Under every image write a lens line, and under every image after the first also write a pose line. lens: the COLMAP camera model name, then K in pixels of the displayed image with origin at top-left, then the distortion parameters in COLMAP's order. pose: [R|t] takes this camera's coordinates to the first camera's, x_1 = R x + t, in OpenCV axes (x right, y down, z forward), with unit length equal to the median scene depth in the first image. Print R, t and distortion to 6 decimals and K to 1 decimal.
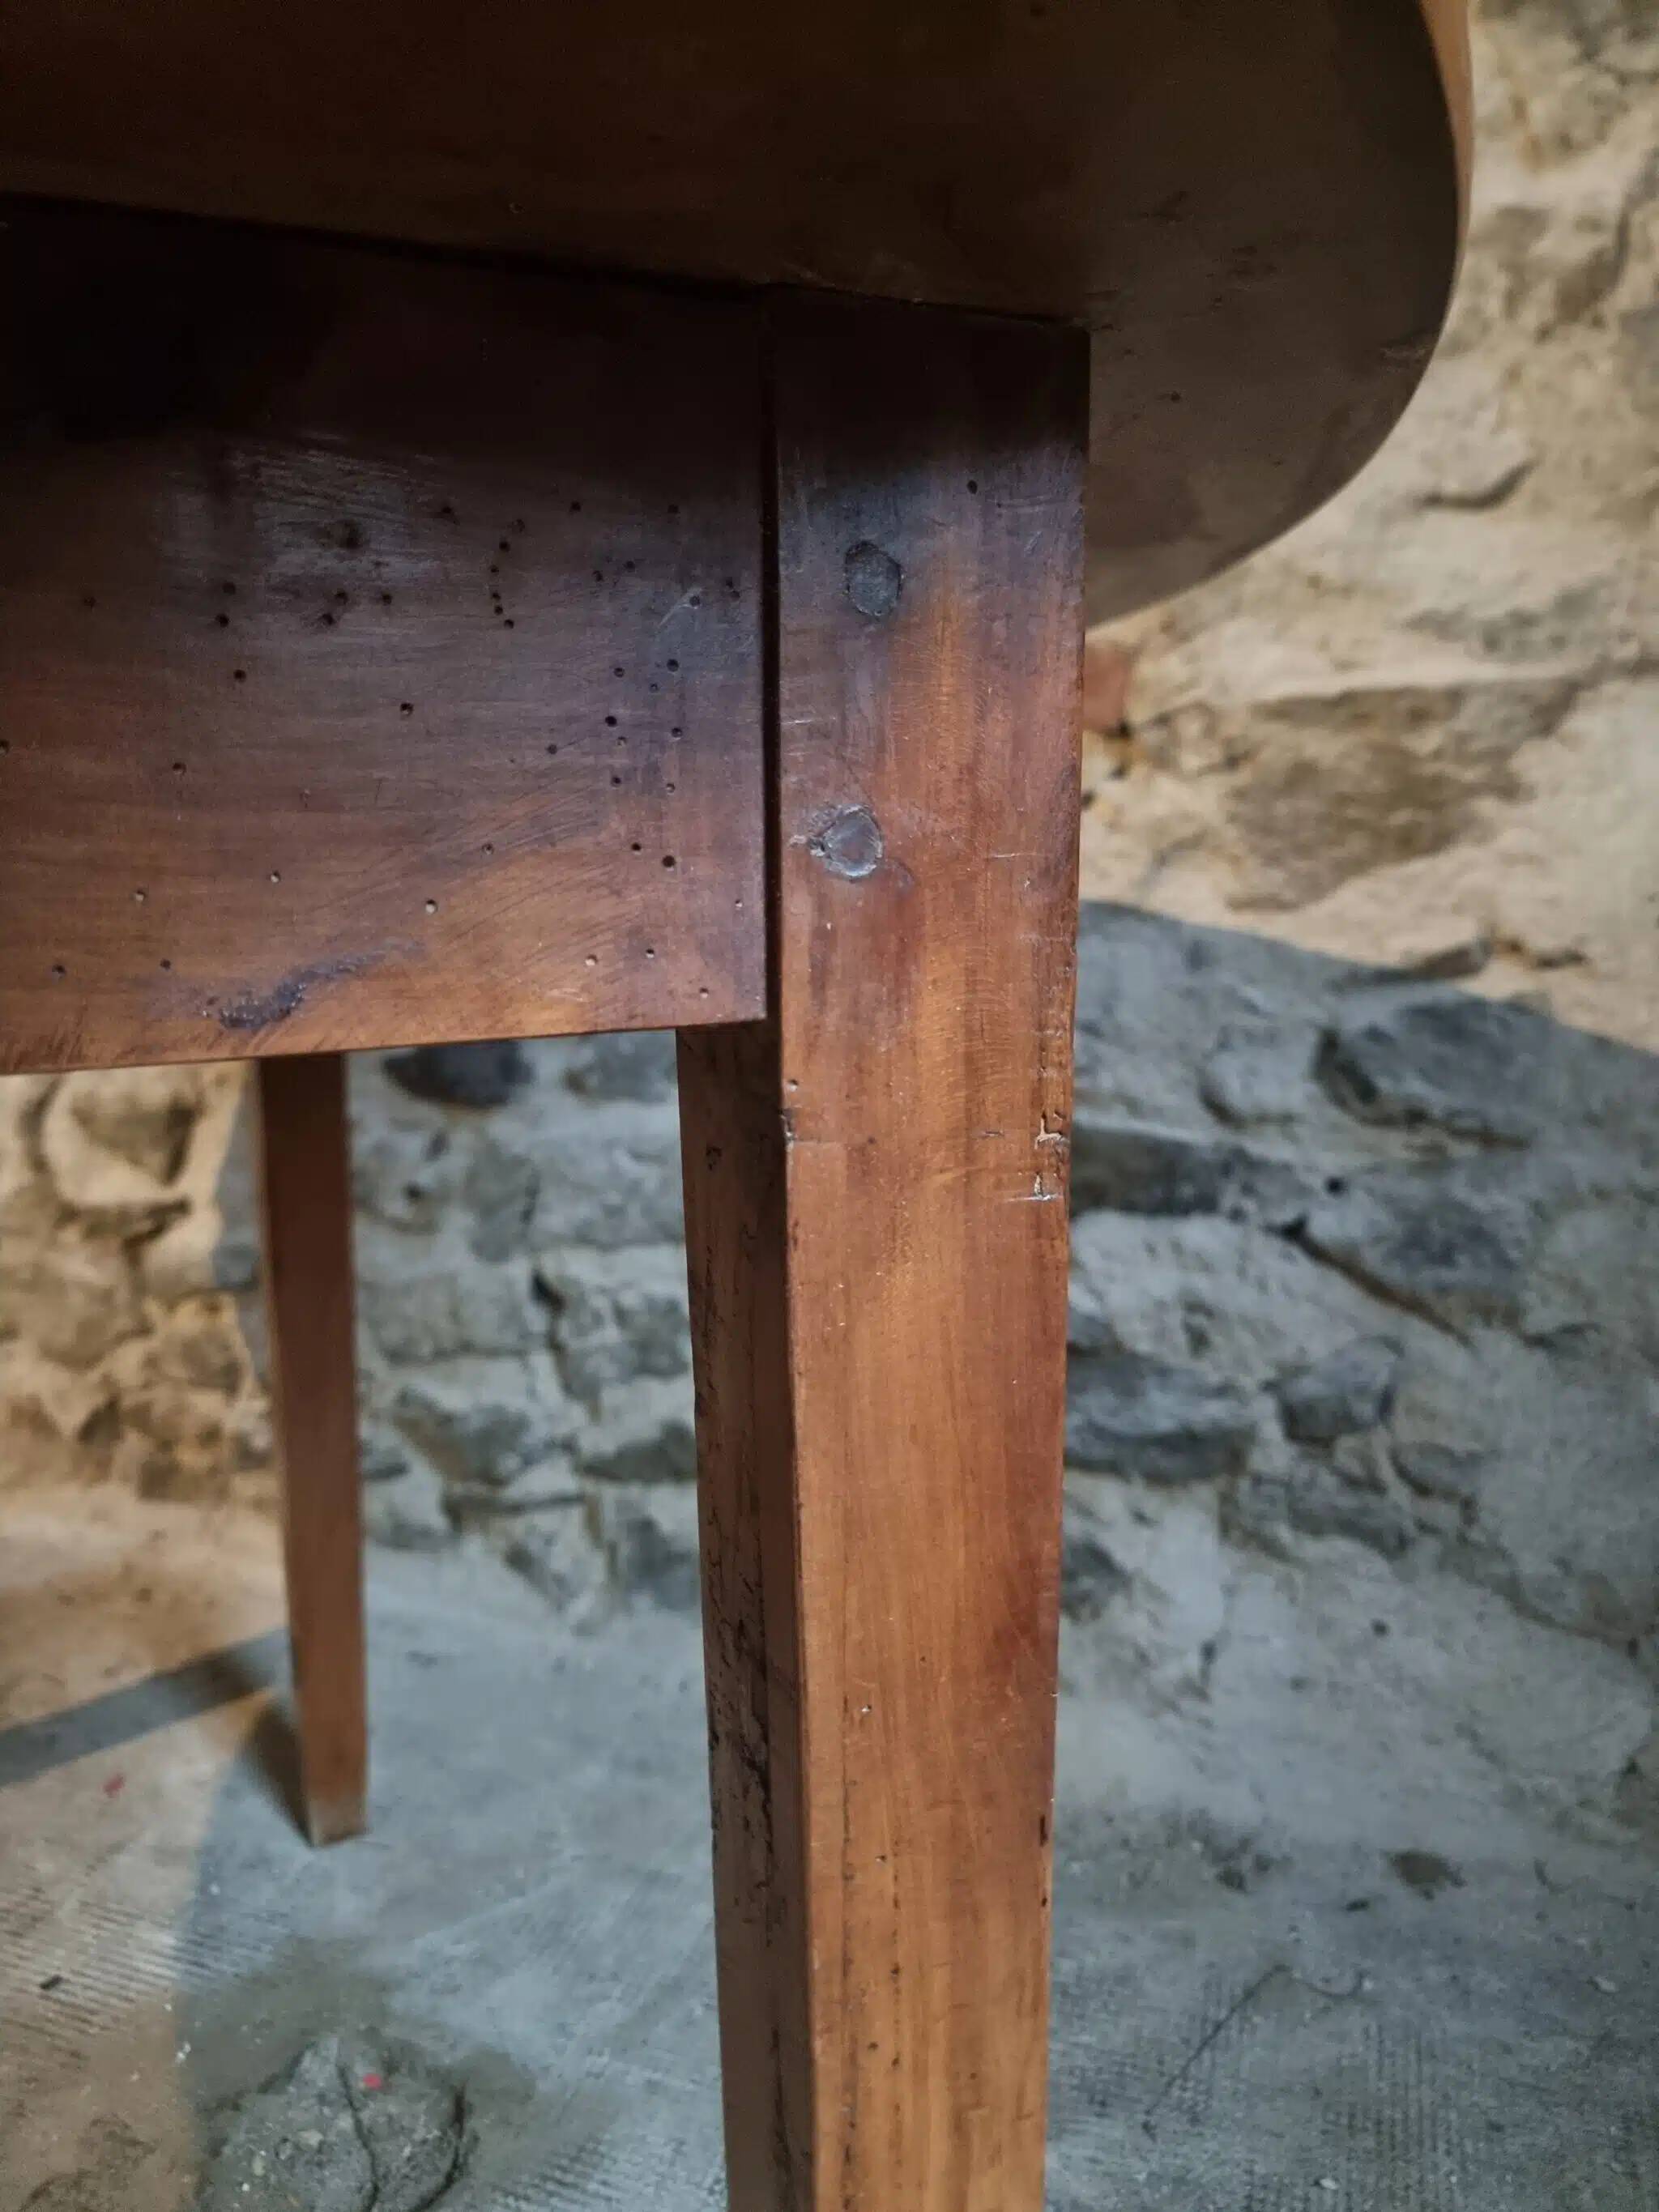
lens RADIAL K [[1562.9, 0, 825.5], [0, 1562.9, 1095.1], [0, 0, 1]] dist [0.035204, -0.049779]
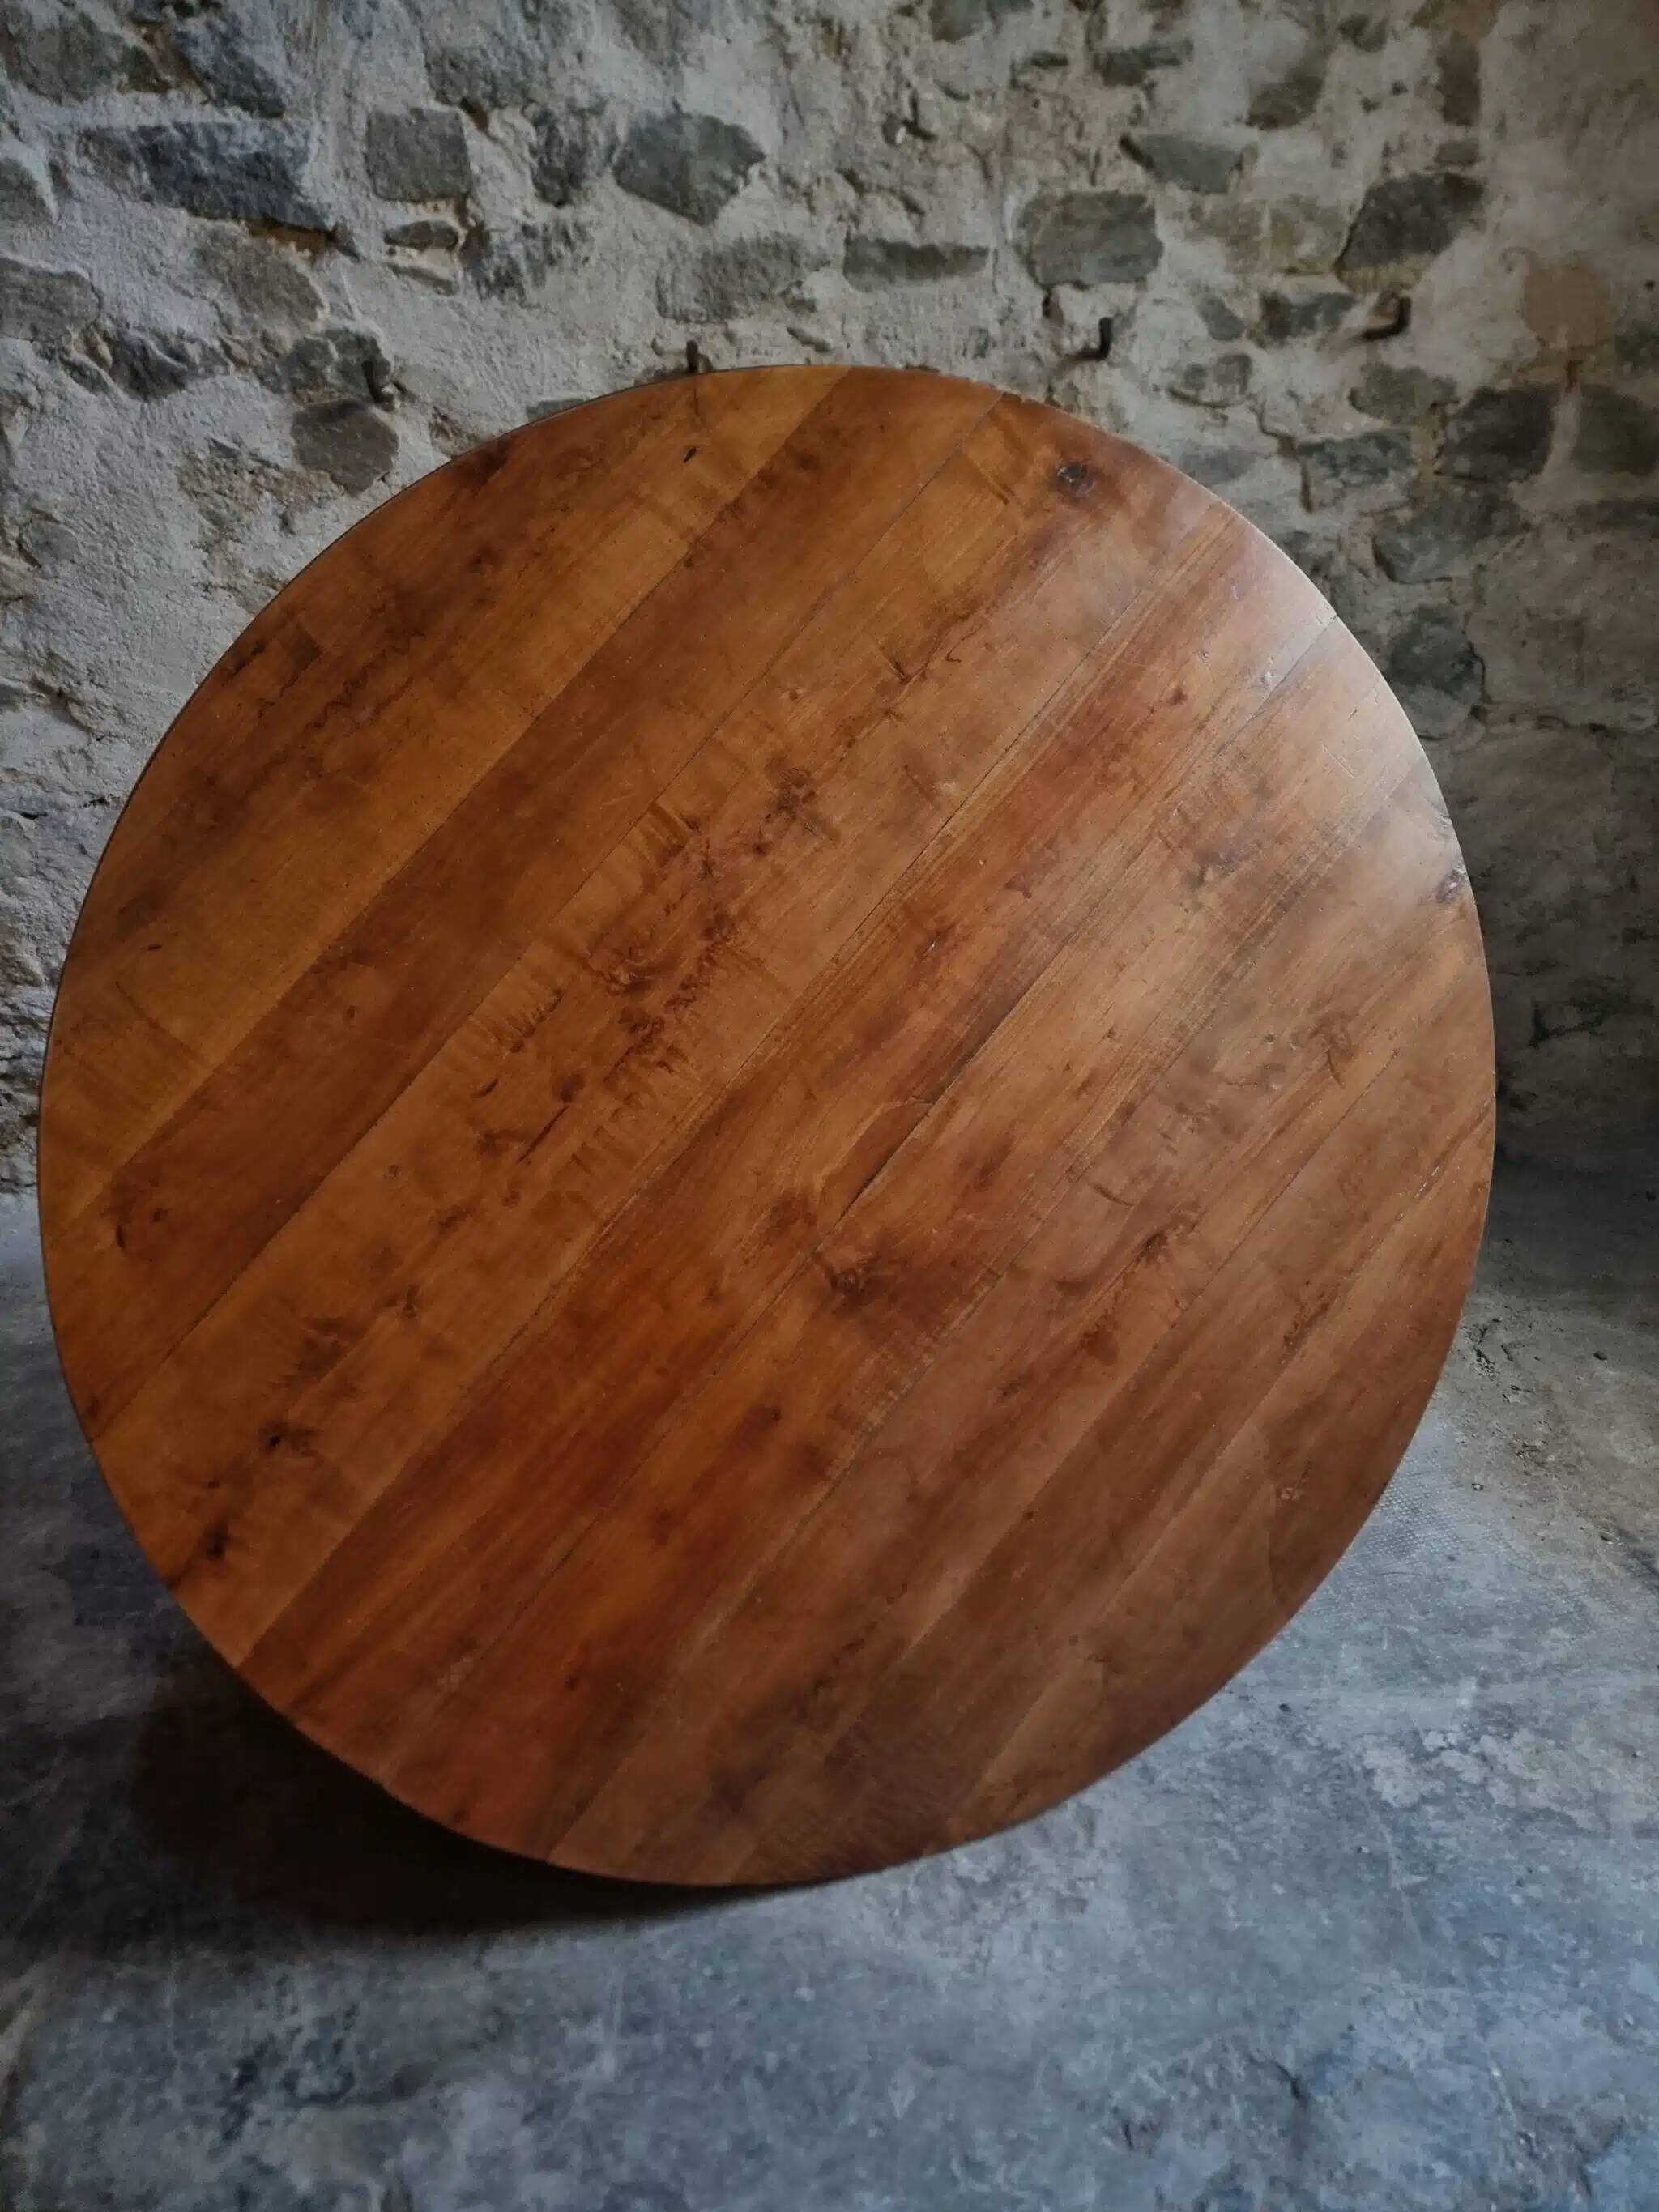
lens RADIAL K [[1534.4, 0, 824.8], [0, 1534.4, 1099.6], [0, 0, 1]] dist [0.073944, -0.070736]
pose [[0.892068, -0.205412, 0.402519, -1.243770], [0.081750, 0.949380, 0.303307, -0.469352], [-0.444446, -0.237664, 0.863703, -0.875161]]
